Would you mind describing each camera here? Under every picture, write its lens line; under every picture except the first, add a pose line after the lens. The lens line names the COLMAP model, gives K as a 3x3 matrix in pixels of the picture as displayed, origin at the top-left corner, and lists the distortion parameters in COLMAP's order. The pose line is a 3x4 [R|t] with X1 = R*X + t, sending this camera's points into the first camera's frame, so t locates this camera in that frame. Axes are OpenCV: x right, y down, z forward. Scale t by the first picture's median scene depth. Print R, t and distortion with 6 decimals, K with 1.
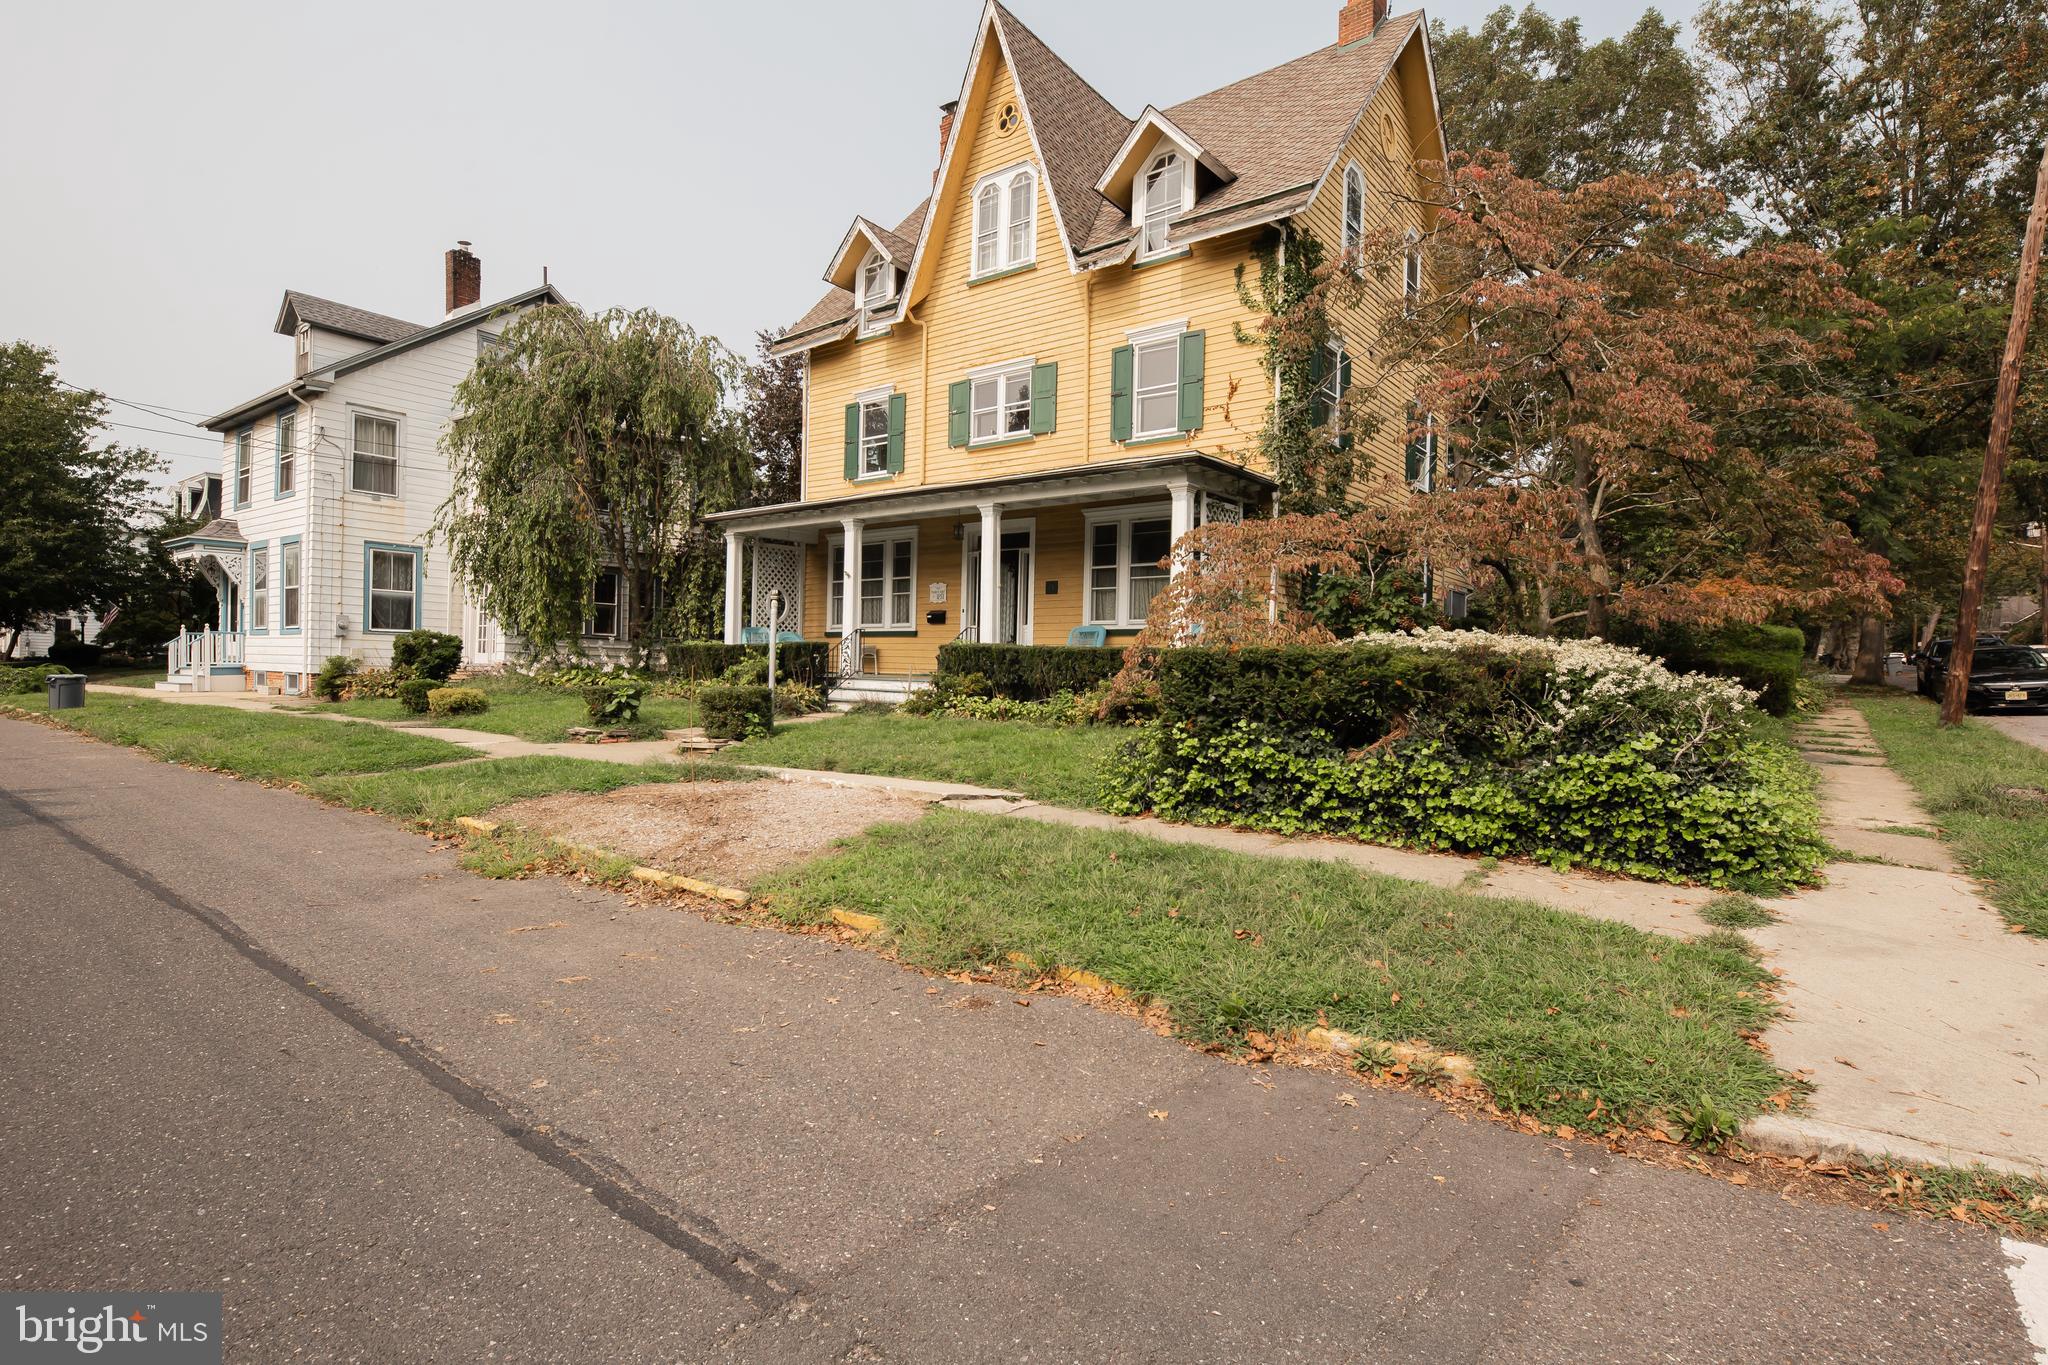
lens RADIAL K [[1036.0, 0, 1024.4], [0, 1036.0, 671.3], [0, 0, 1]] dist [0.000867, 0.000670]
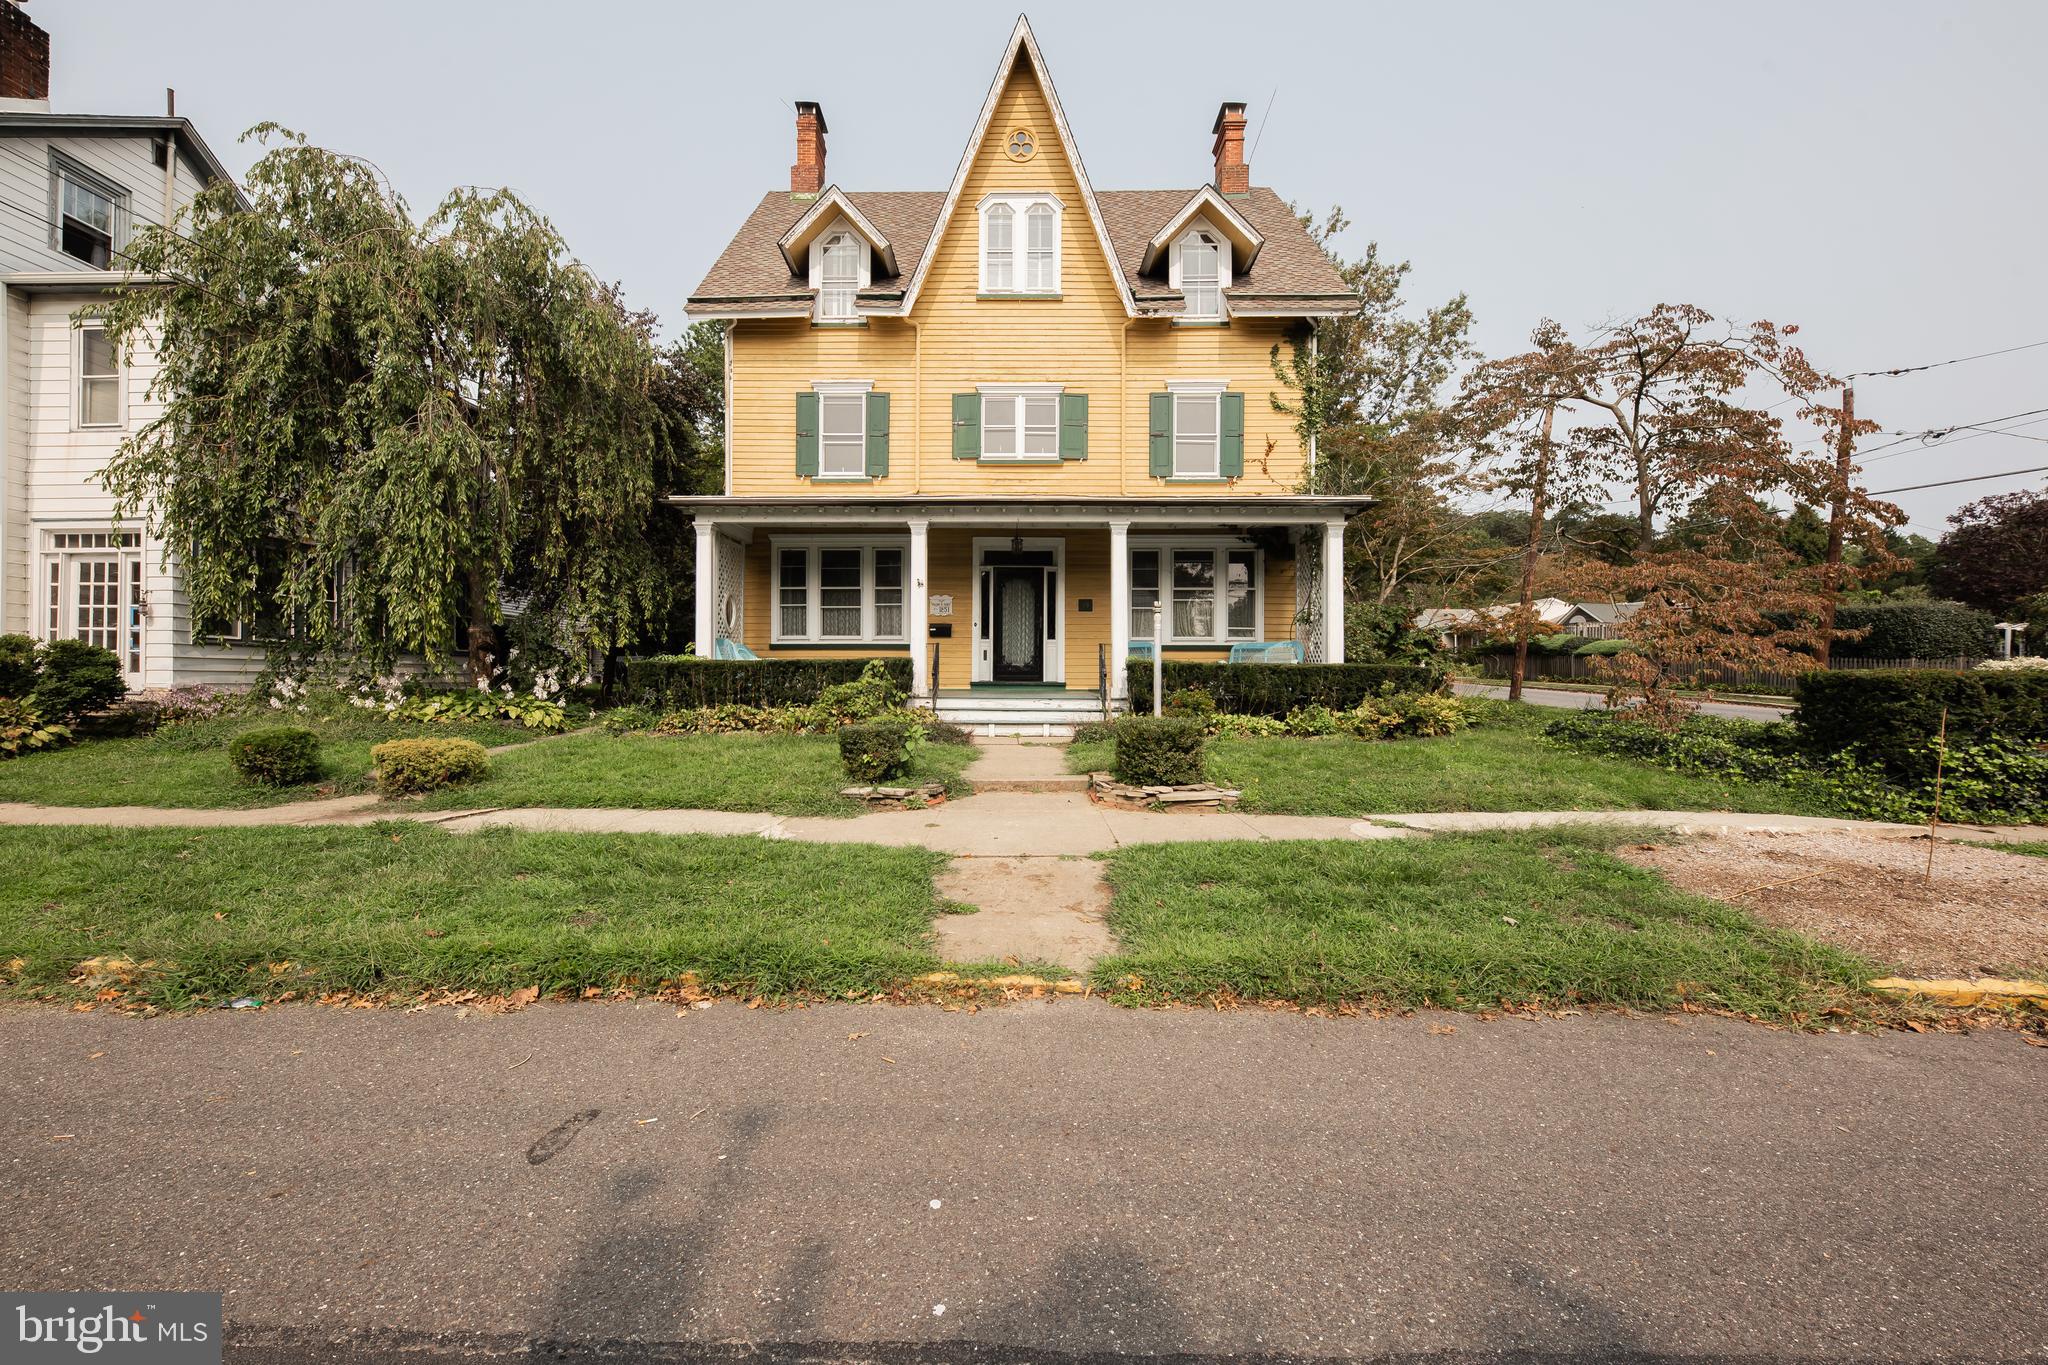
lens RADIAL K [[767.0, 0, 1023.9], [0, 767.0, 689.2], [0, 0, 1]] dist [-0.007265, -0.000342]
pose [[0.784010, -0.026663, 0.620175, -0.500172], [0.016057, 0.999614, 0.022677, -0.012898], [-0.620540, -0.007821, 0.784135, 0.404851]]
